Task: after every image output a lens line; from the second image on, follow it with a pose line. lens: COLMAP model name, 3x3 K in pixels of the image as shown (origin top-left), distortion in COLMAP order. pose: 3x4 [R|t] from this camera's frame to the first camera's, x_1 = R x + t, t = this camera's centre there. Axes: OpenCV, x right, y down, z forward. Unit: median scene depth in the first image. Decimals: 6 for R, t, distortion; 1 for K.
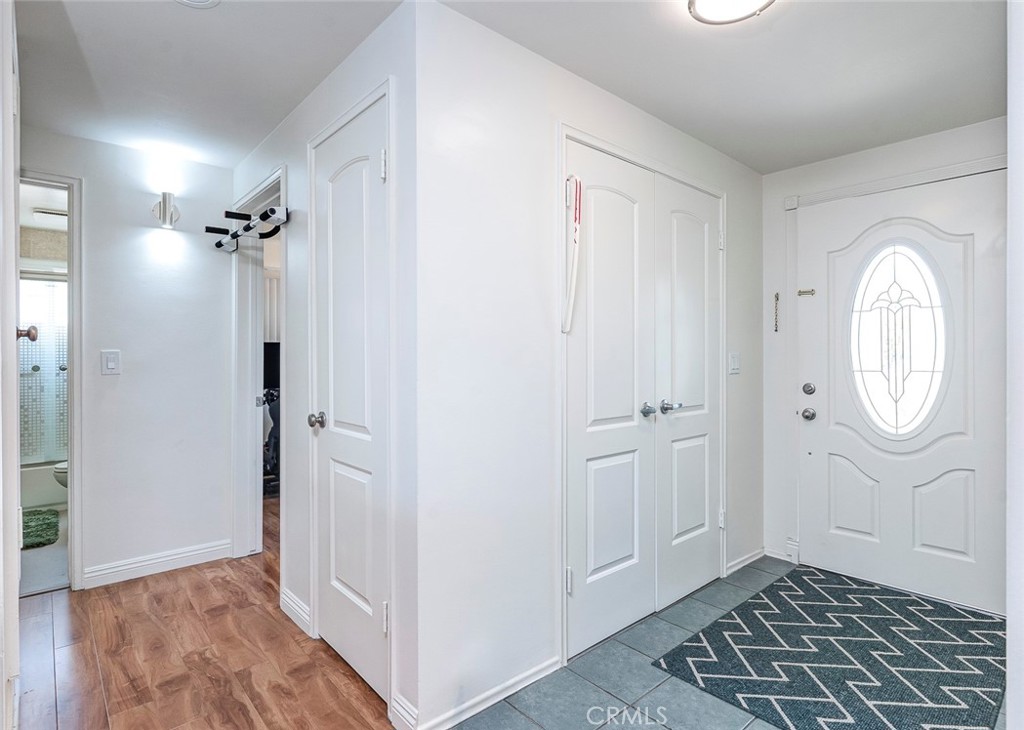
lens RADIAL K [[527.3, 0, 506.3], [0, 527.3, 357.7], [0, 0, 1]] dist [-0.000280, 0.000225]
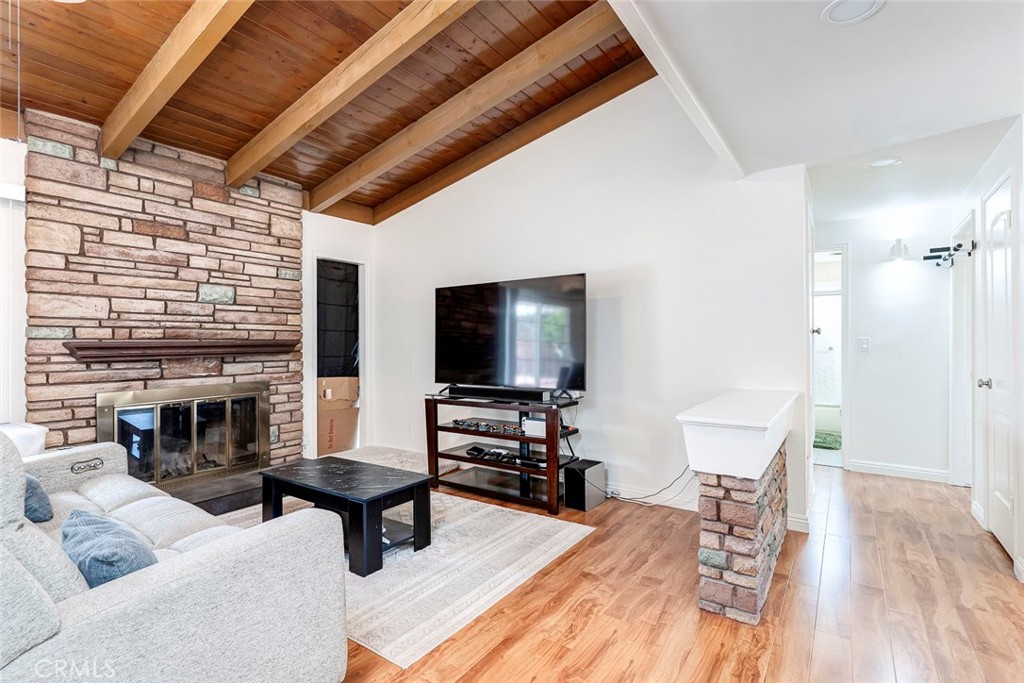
lens RADIAL K [[495.4, 0, 508.6], [0, 495.4, 339.9], [0, 0, 1]] dist [0.000452, 0.000489]
pose [[0.241288, -0.005133, -0.970440, 0.727248], [-0.004579, 0.999969, -0.006427, 0.011944], [0.970443, 0.005994, 0.241257, -0.701346]]
